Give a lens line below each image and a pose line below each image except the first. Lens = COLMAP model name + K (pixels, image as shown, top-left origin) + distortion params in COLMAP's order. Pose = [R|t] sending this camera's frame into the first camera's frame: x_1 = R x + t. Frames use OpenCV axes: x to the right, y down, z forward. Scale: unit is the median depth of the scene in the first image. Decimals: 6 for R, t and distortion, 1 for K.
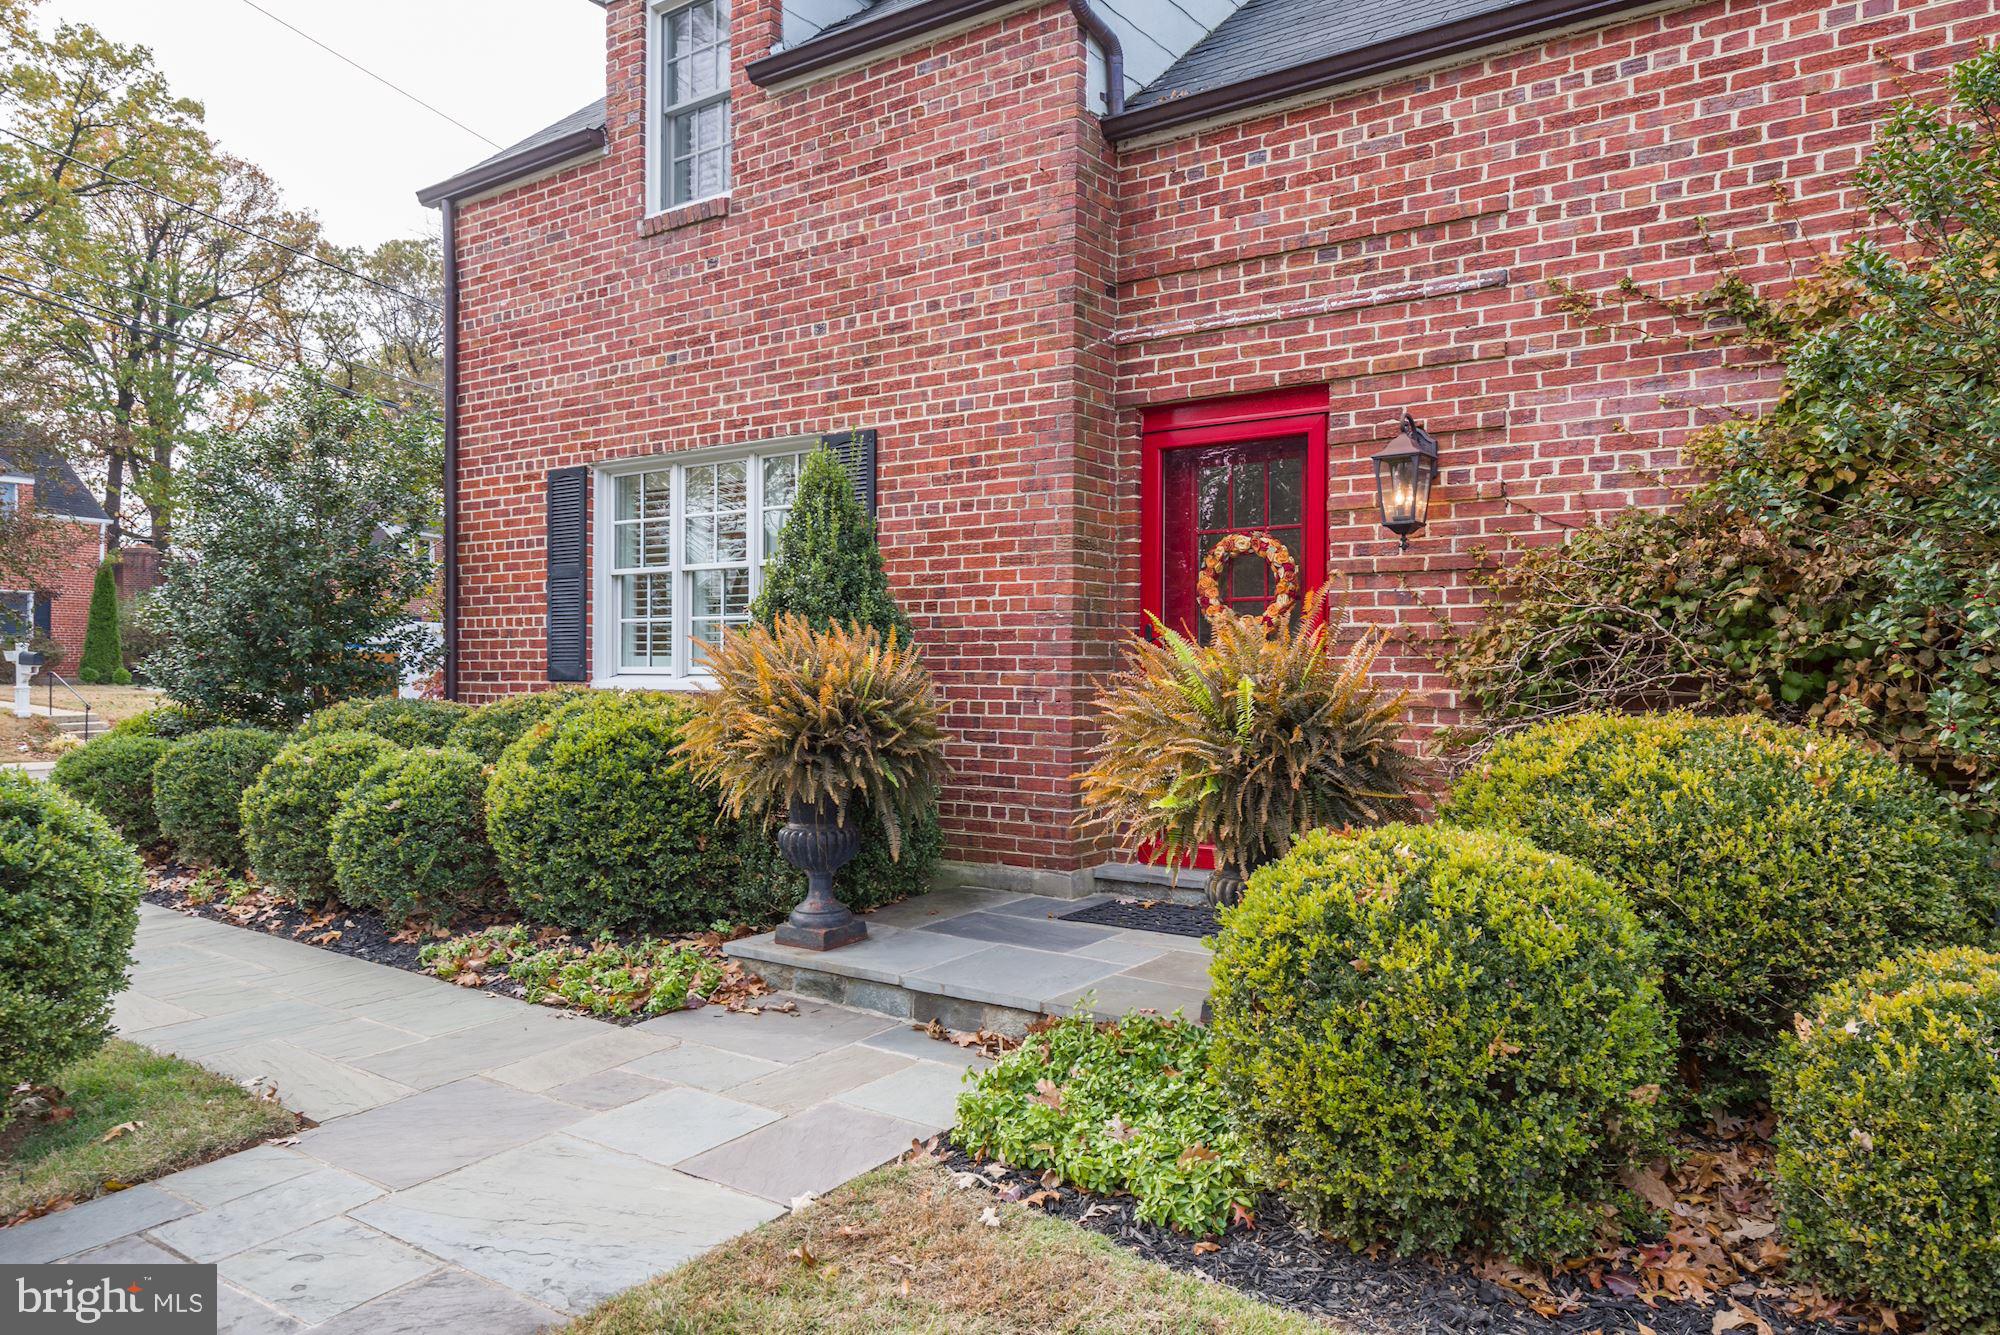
lens RADIAL K [[1368.9, 0, 1017.5], [0, 1368.9, 664.4], [0, 0, 1]] dist [0.034947, -0.029607]
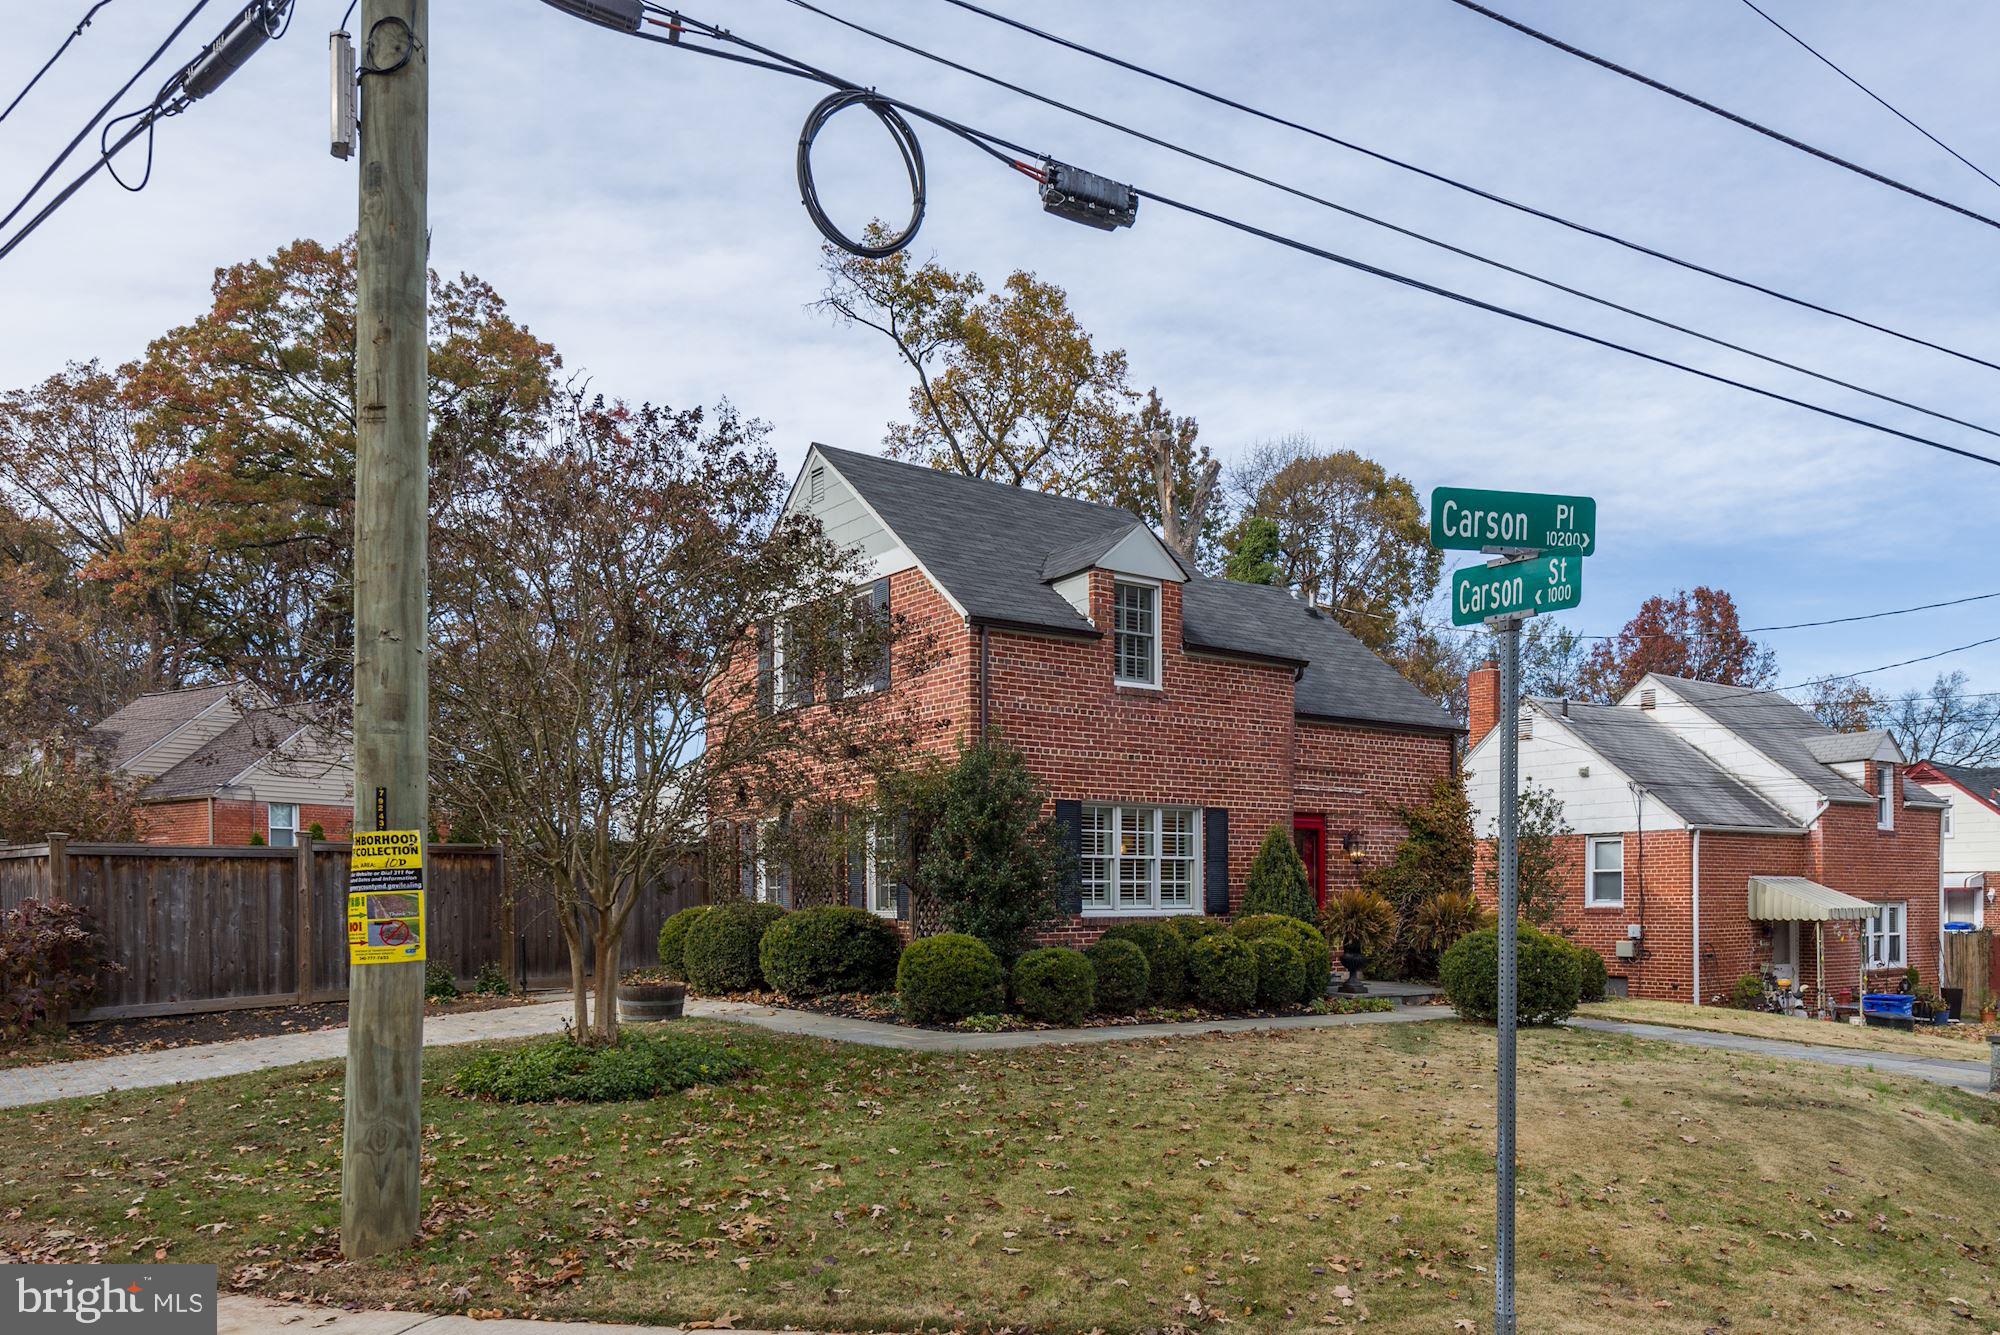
lens RADIAL K [[1490.0, 0, 1020.7], [0, 1490.0, 912.5], [0, 0, 1]] dist [0.036525, -0.009173]
pose [[0.290088, -0.010739, 0.956940, -3.059191], [0.002534, 0.999942, 0.010453, -0.013982], [-0.956997, -0.000608, 0.290099, 0.631160]]
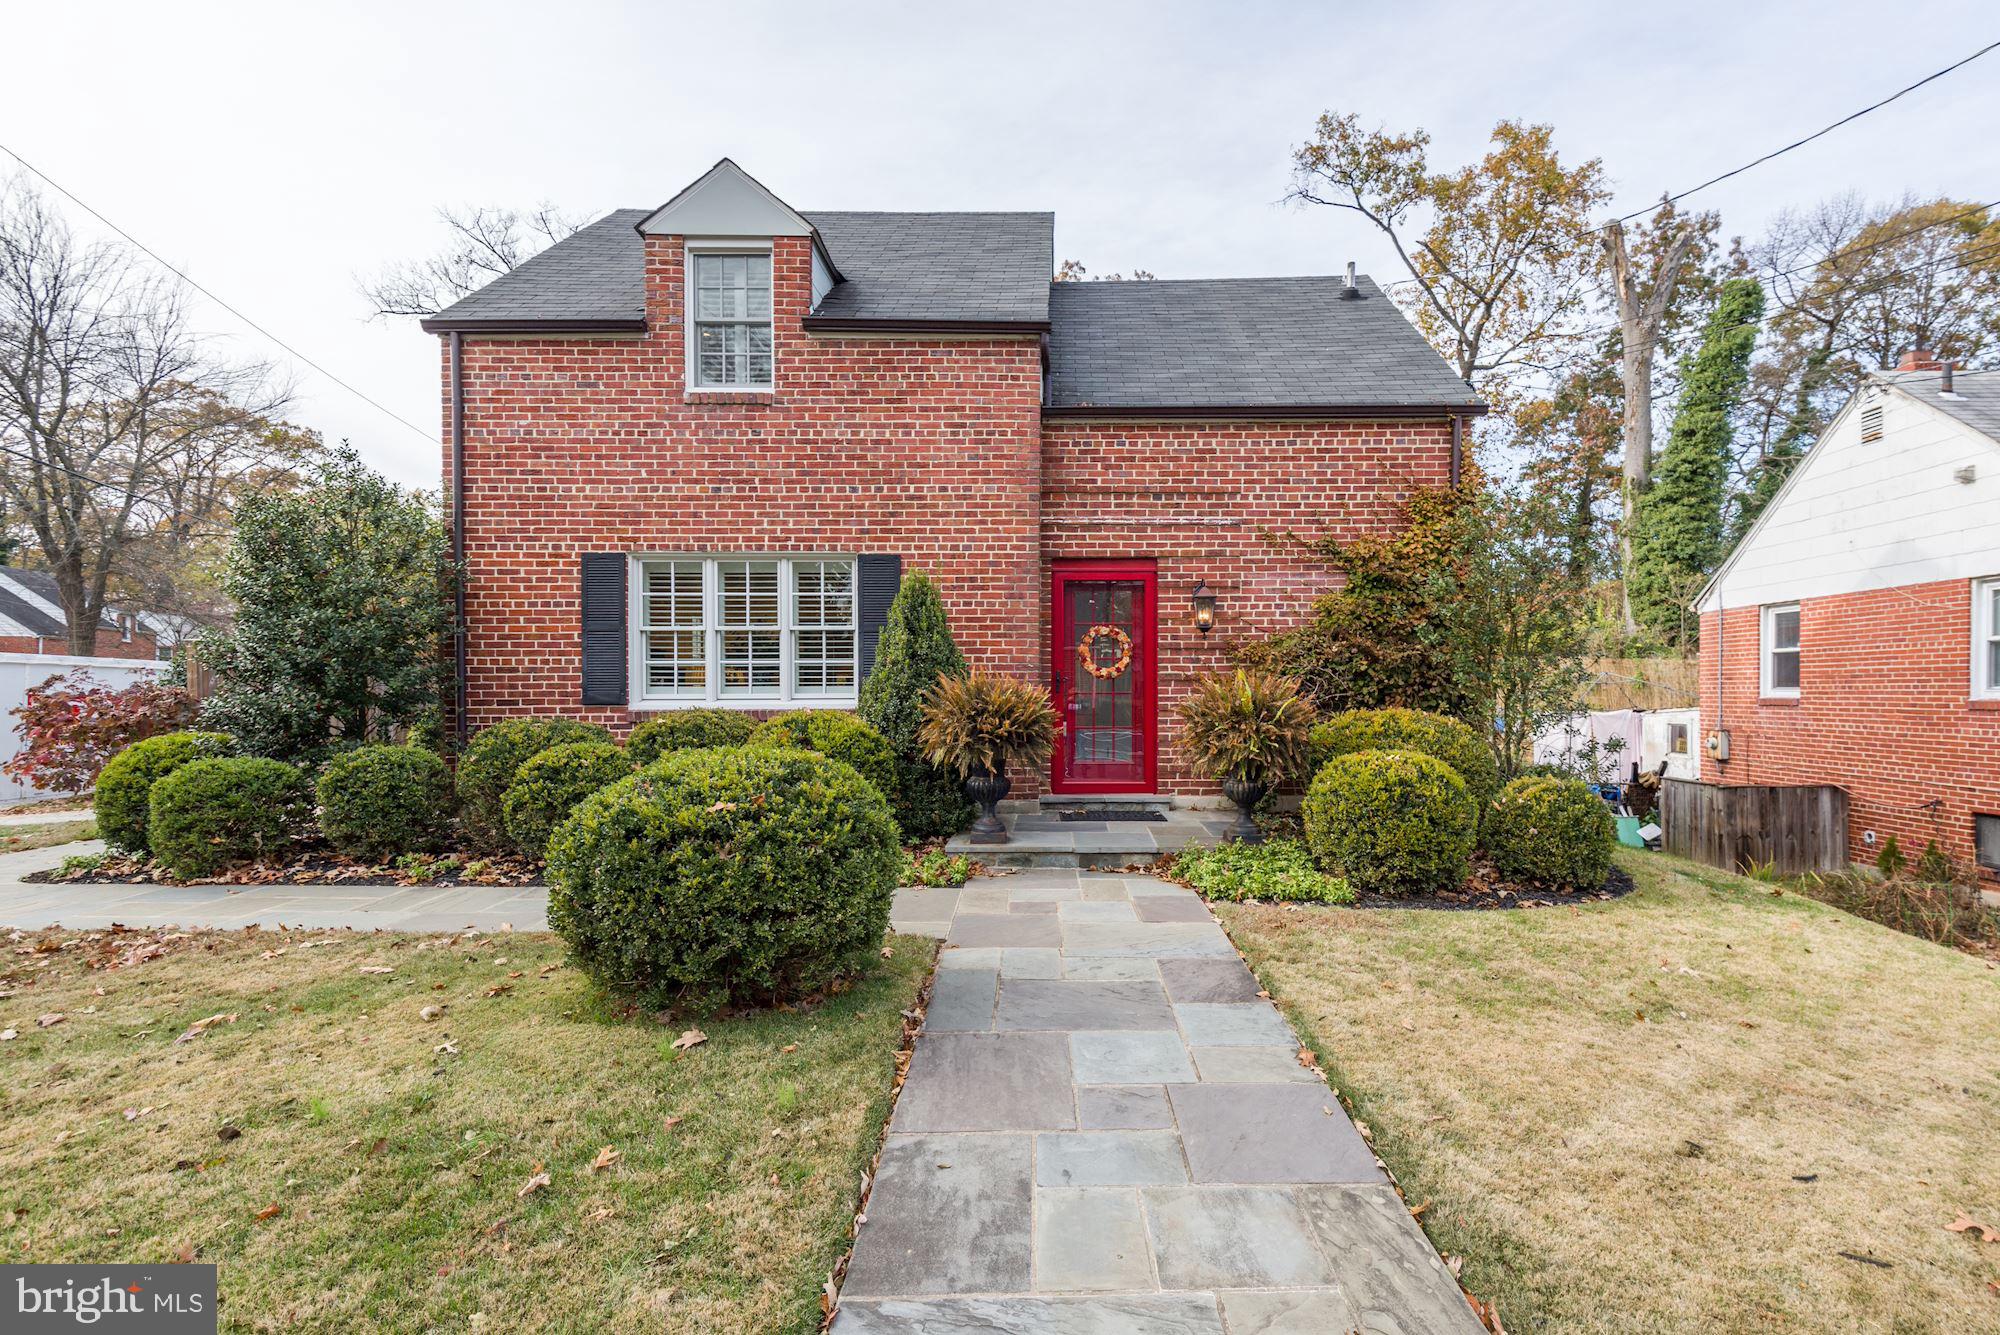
lens RADIAL K [[933.3, 0, 1067.2], [0, 933.3, 696.7], [0, 0, 1]] dist [0.030683, -0.011837]
pose [[0.805223, -0.008292, 0.592914, -0.689566], [0.003126, 0.999948, 0.009739, -0.005229], [-0.592964, -0.005989, 0.805207, -0.071825]]
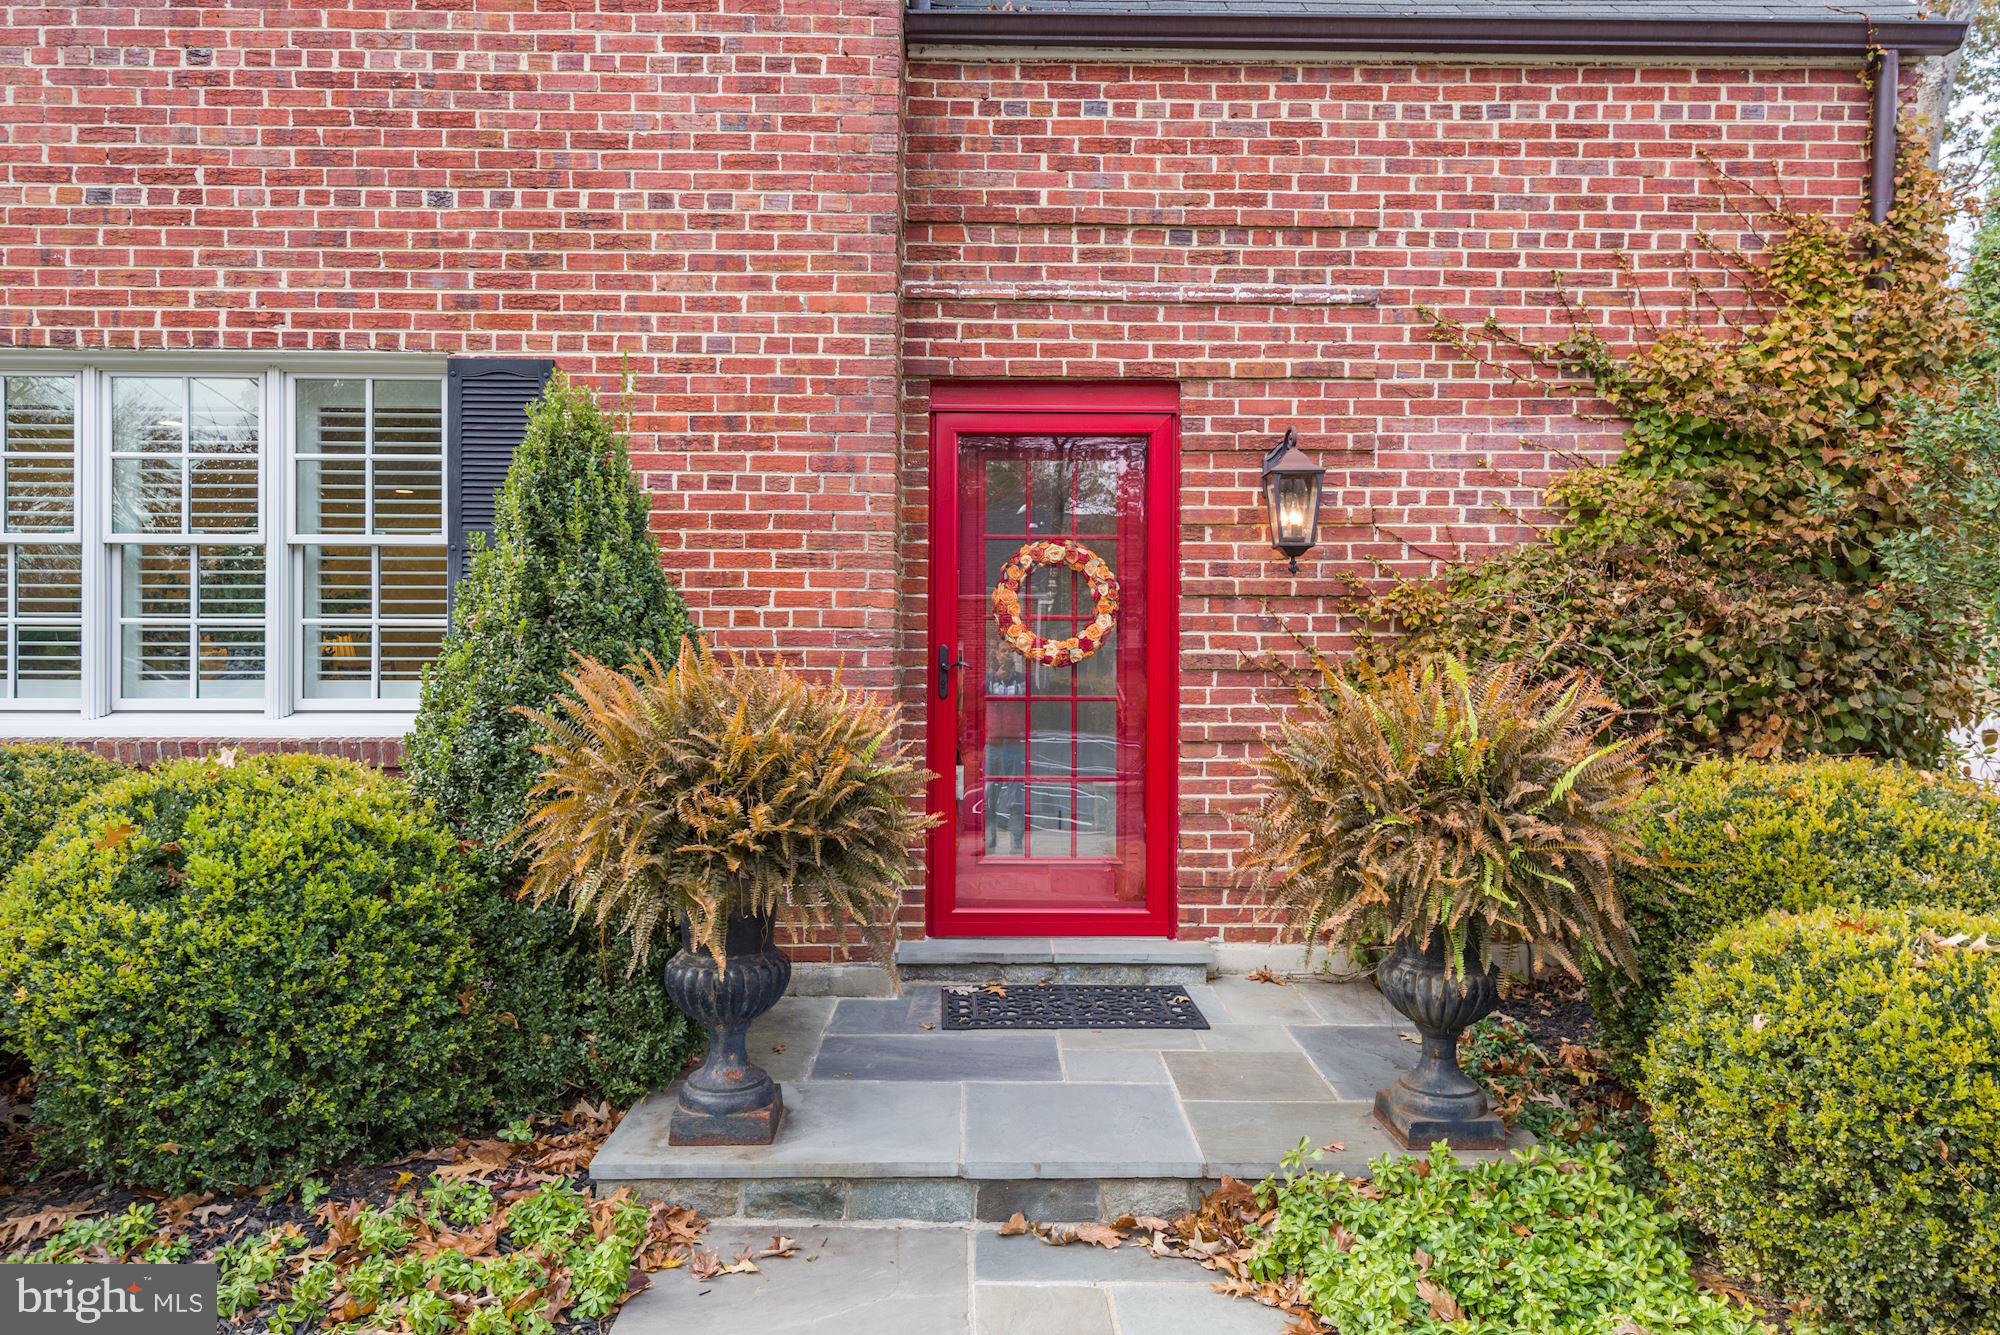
lens RADIAL K [[1368.9, 0, 1019.2], [0, 1368.9, 663.5], [0, 0, 1]] dist [0.034947, -0.029607]
pose [[0.796132, -0.001768, 0.605121, -0.371472], [-0.002590, 0.999977, 0.006330, -0.024364], [-0.605118, -0.006606, 0.796109, 0.326188]]
